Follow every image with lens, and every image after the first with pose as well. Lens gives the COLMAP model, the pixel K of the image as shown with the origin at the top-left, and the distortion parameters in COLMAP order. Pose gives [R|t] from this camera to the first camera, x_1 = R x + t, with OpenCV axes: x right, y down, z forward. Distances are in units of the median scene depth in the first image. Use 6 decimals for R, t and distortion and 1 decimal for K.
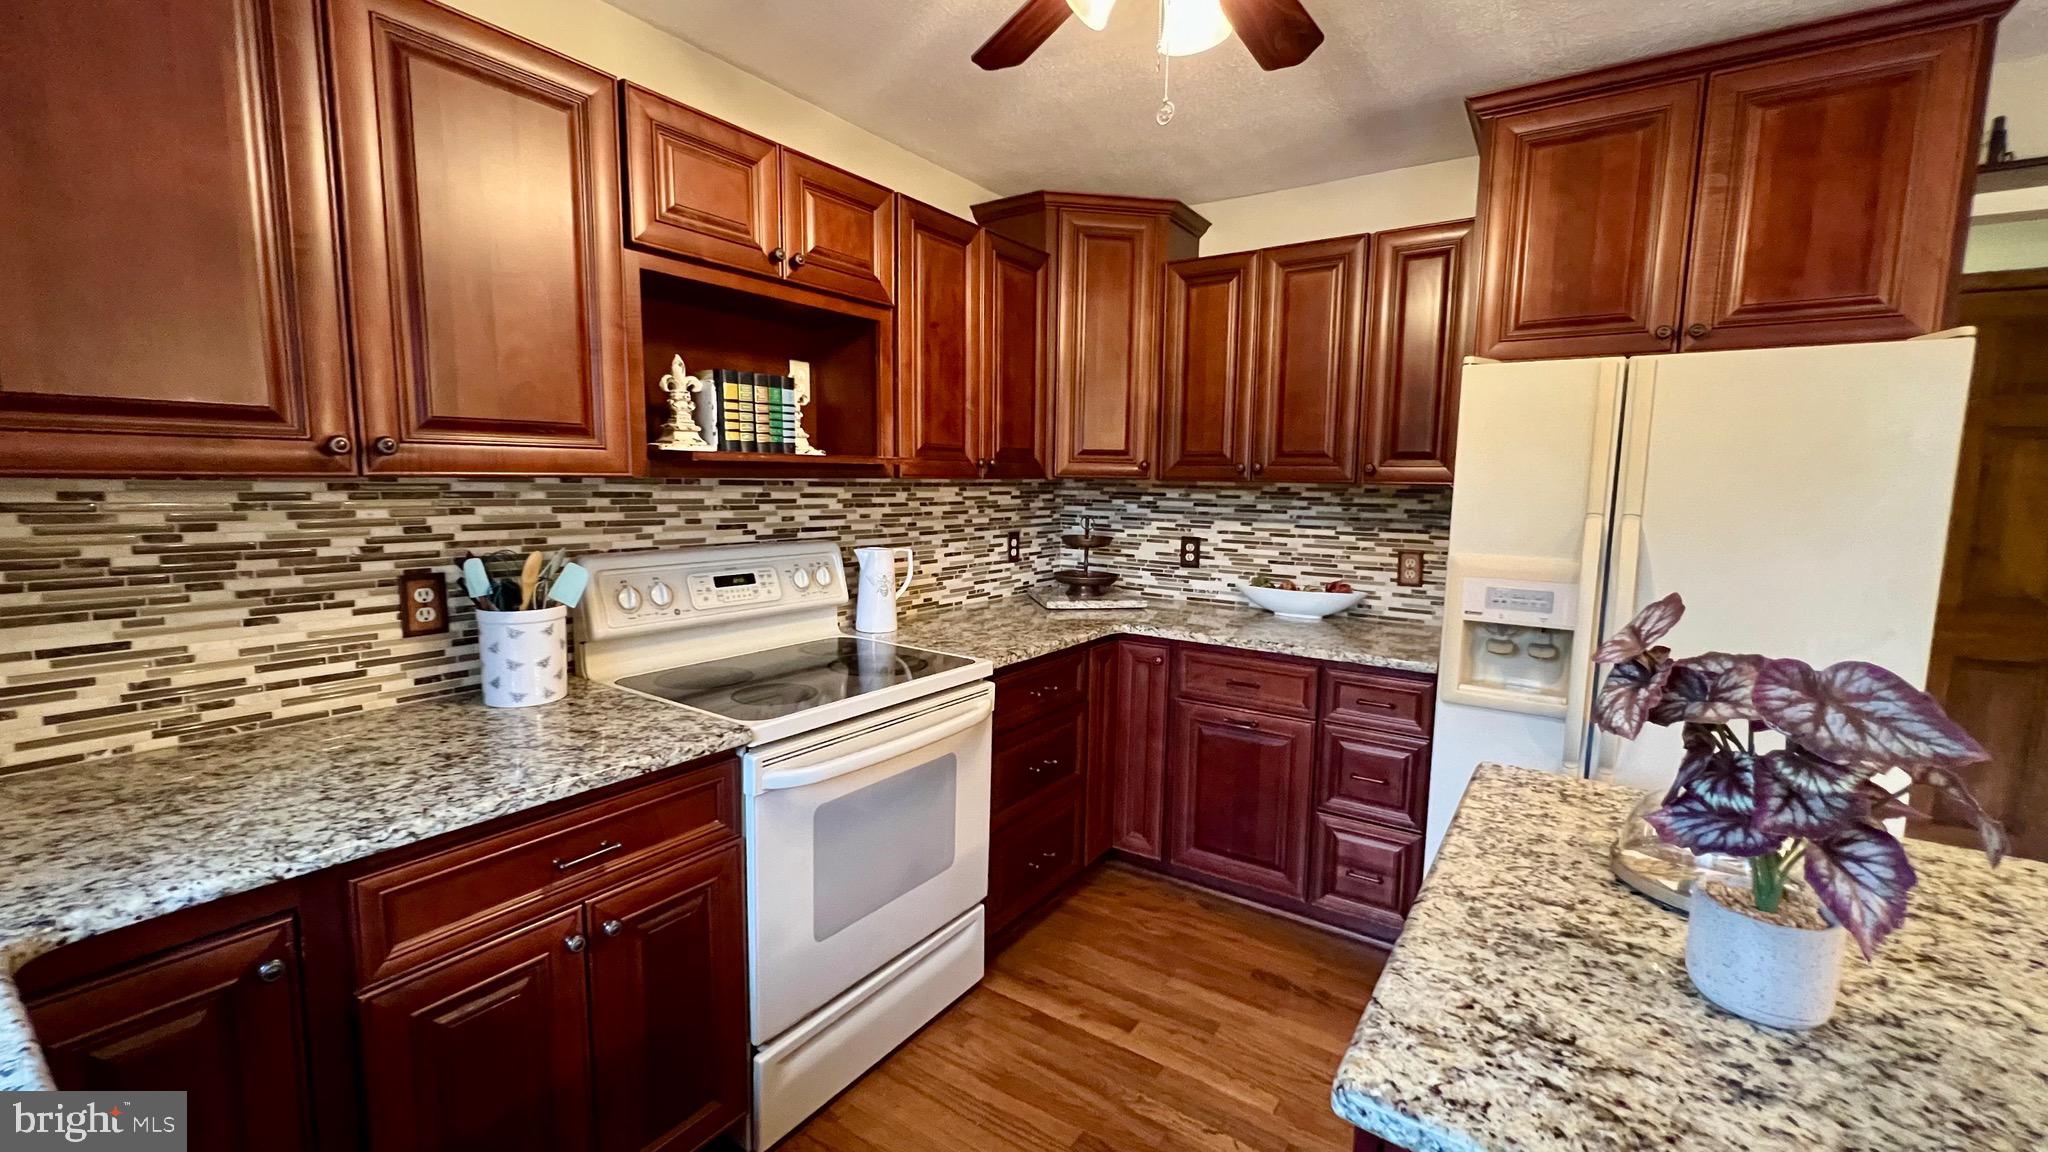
lens RADIAL K [[822.8, 0, 1020.8], [0, 822.8, 571.6], [0, 0, 1]] dist [-0.004334, 0.000572]
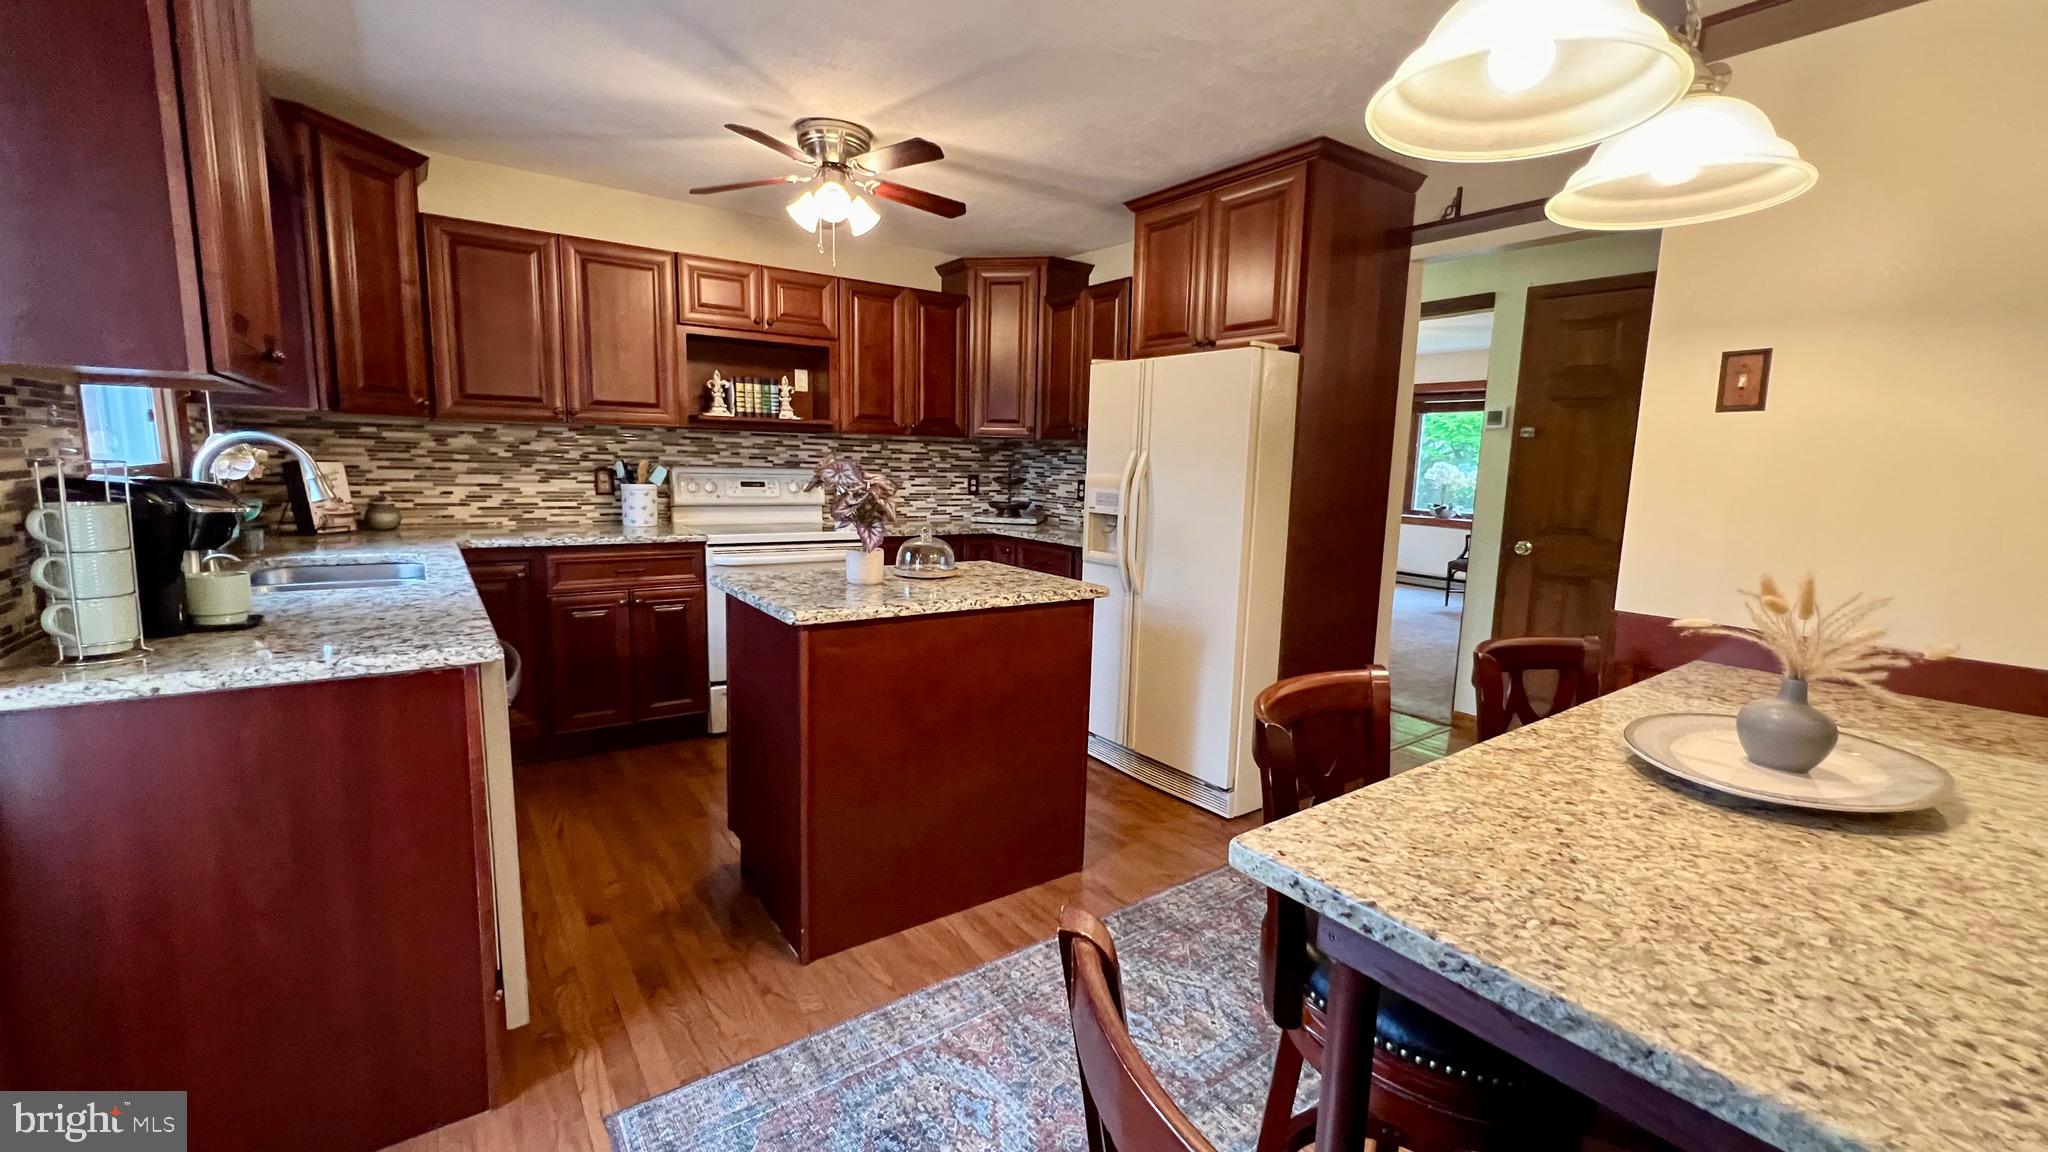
lens RADIAL K [[822.8, 0, 1018.8], [0, 822.8, 572.3], [0, 0, 1]] dist [-0.004334, 0.000572]
pose [[0.942073, 0.056635, -0.330593, 1.026091], [-0.051056, 0.998369, 0.025541, 0.155569], [0.331500, -0.007183, 0.943428, -0.716707]]
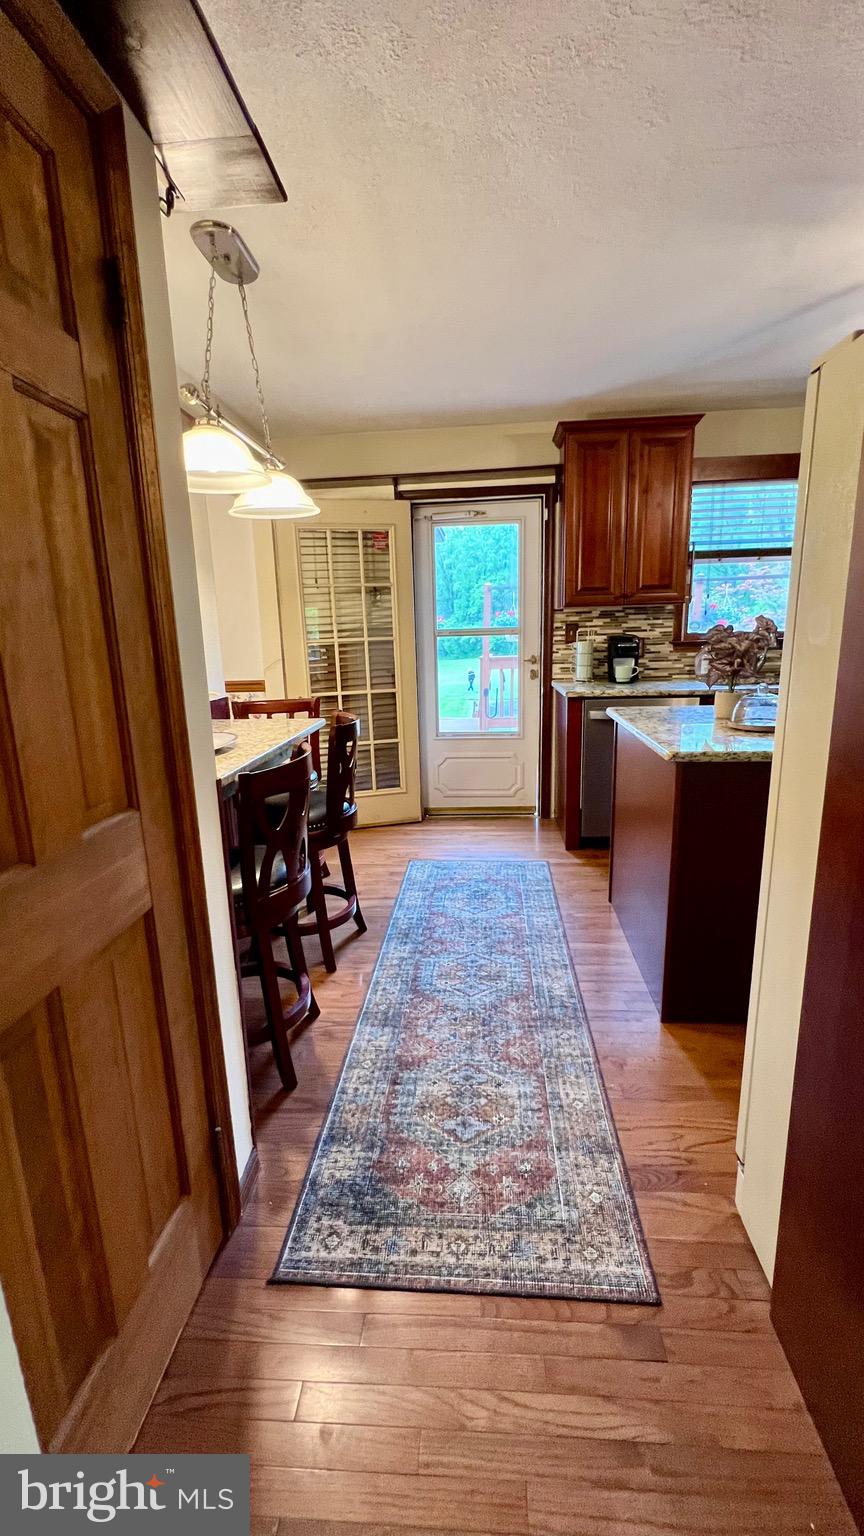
lens RADIAL K [[617.1, 0, 433.3], [0, 617.1, 769.5], [0, 0, 1]] dist [-0.004334, 0.000572]
pose [[-0.874935, 0.112360, -0.471024, 1.496105], [-0.040335, 0.952418, 0.302116, -0.033727], [0.482557, 0.283330, -0.828772, 1.210201]]
